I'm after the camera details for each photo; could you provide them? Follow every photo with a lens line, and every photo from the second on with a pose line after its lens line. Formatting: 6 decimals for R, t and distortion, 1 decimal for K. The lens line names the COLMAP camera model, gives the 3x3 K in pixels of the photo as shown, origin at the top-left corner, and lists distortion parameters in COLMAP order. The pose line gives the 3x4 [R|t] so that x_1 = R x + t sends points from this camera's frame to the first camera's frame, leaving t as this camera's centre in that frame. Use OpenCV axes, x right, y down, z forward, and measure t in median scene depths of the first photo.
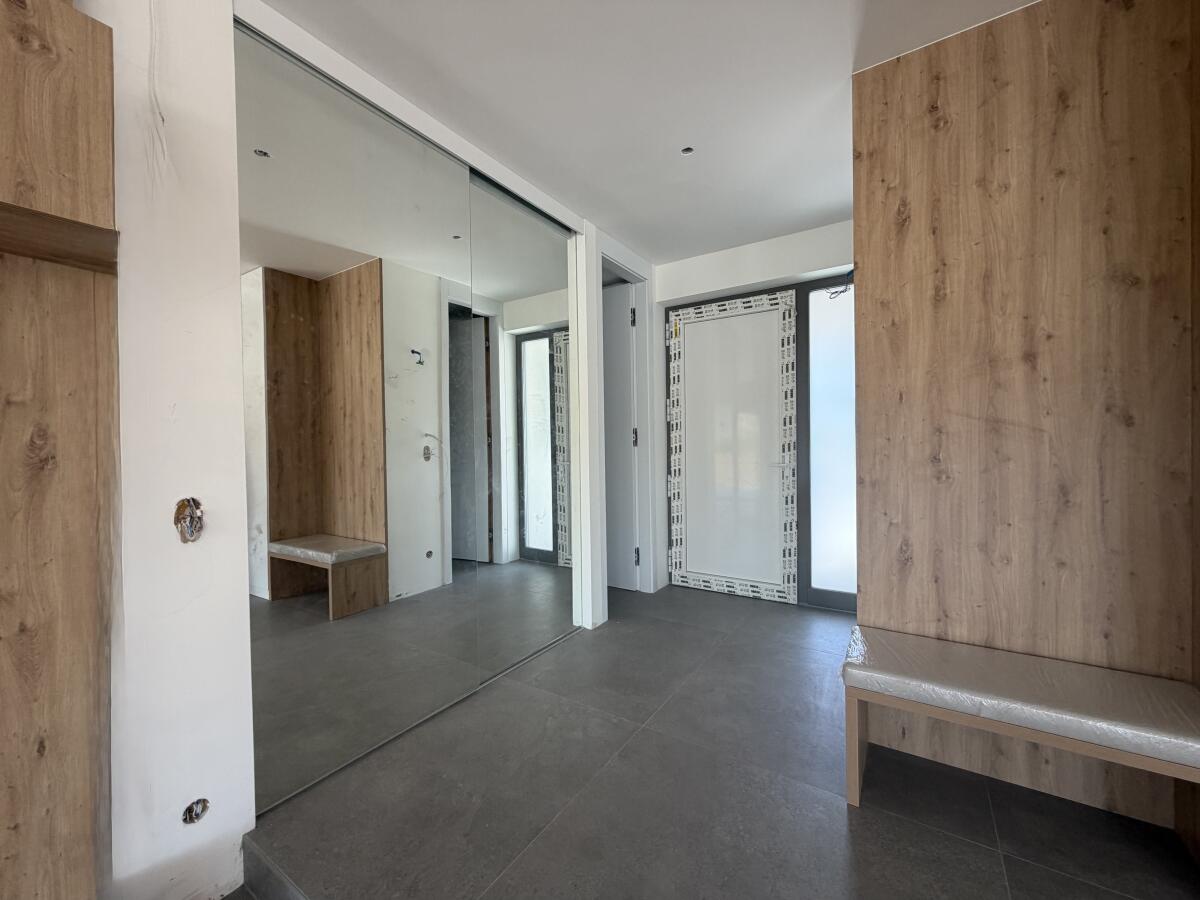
lens RADIAL K [[480.4, 0, 596.6], [0, 480.4, 449.4], [0, 0, 1]] dist [0.000124, 0.000266]
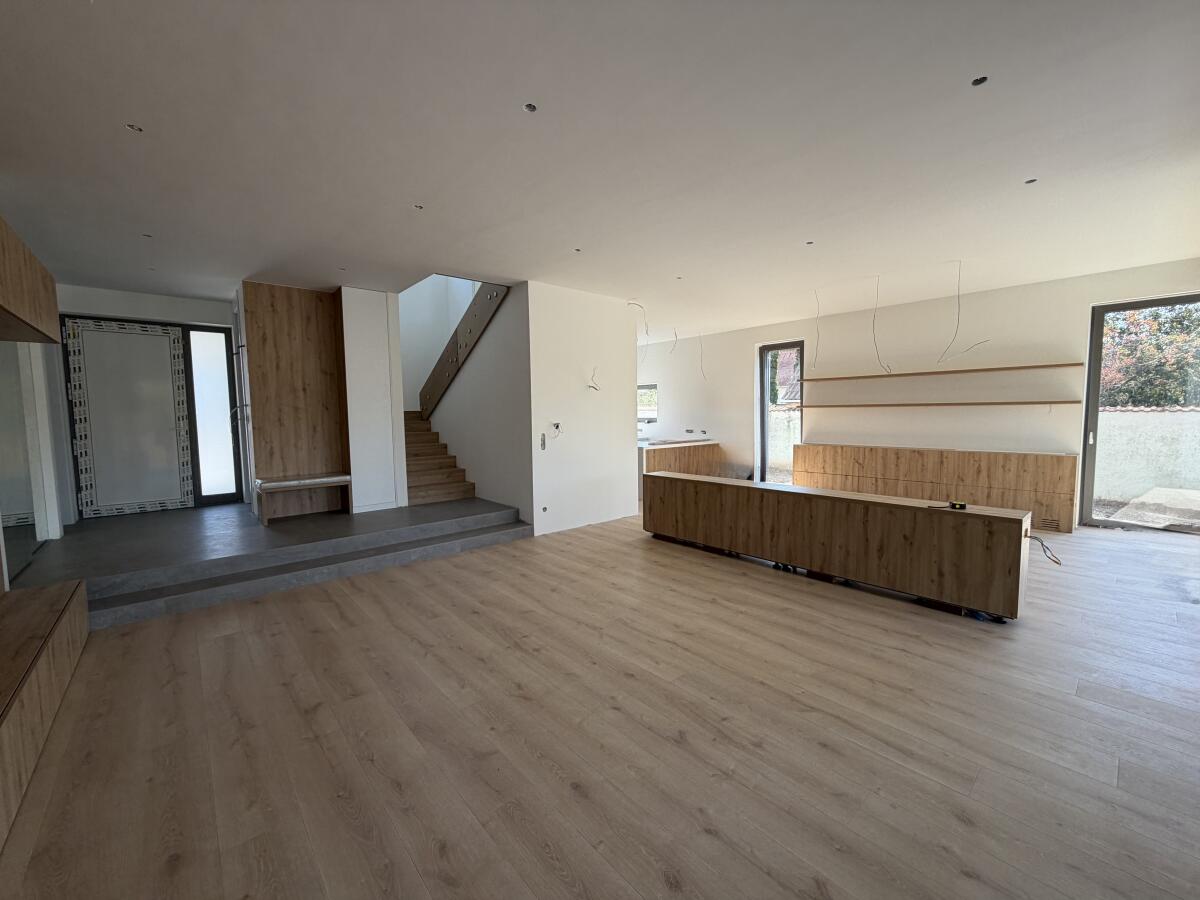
lens RADIAL K [[480.4, 0, 596.6], [0, 480.4, 449.4], [0, 0, 1]] dist [0.000124, 0.000266]
pose [[0.265188, -0.061795, 0.962214, -0.874278], [0.019541, 0.998084, 0.058713, 0.035112], [-0.963999, 0.003233, 0.265888, -0.898453]]
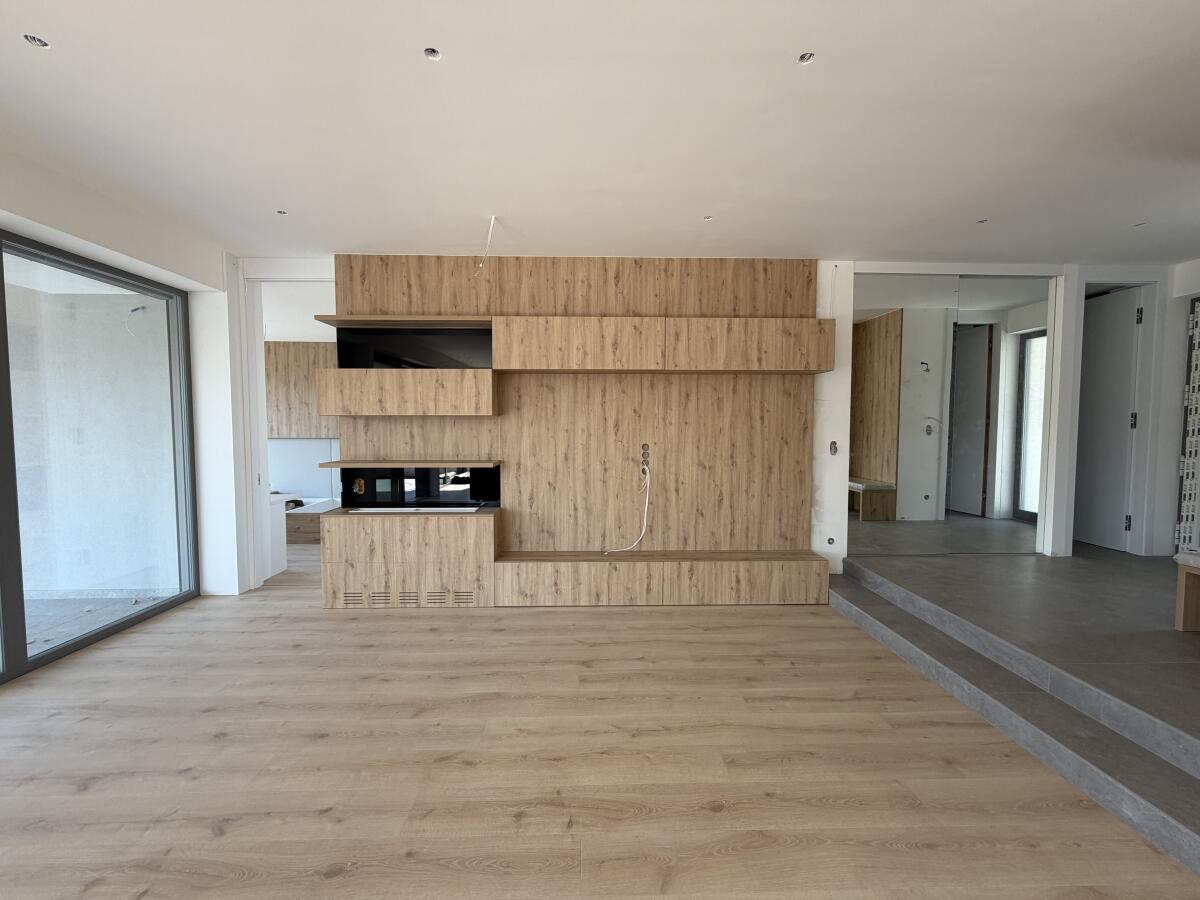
lens RADIAL K [[479.7, 0, 596.8], [0, 479.7, 449.9], [0, 0, 1]] dist [0.001428, 0.000226]
pose [[0.571448, 0.058040, -0.818583, 0.321625], [-0.018540, 0.998154, 0.057829, 0.002457], [0.820429, -0.017870, 0.571469, -0.797282]]
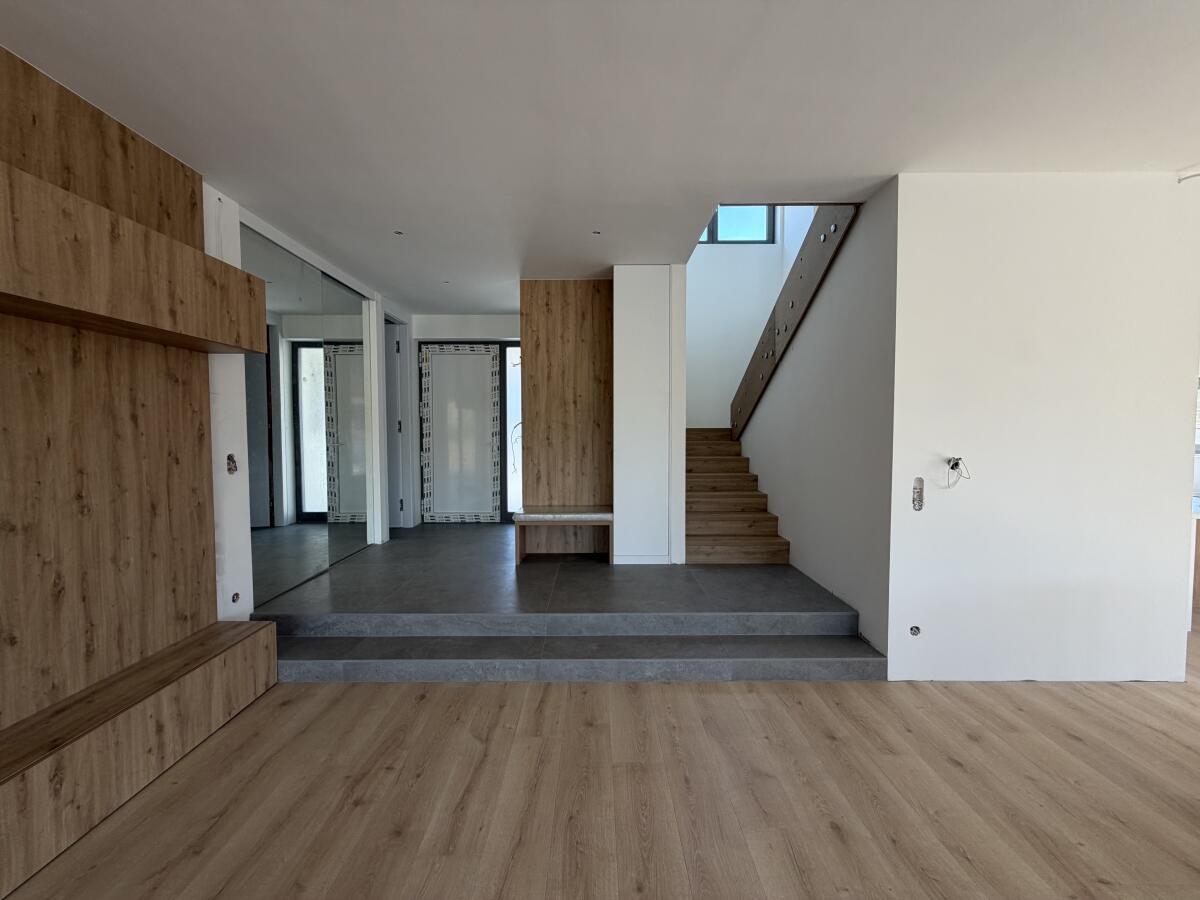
lens RADIAL K [[480.4, 0, 596.6], [0, 480.4, 449.4], [0, 0, 1]] dist [0.000124, 0.000266]
pose [[0.833761, -0.009541, 0.552044, -0.262384], [-0.004040, 0.999719, 0.023379, 0.009233], [-0.552111, -0.021723, 0.833487, -0.668653]]
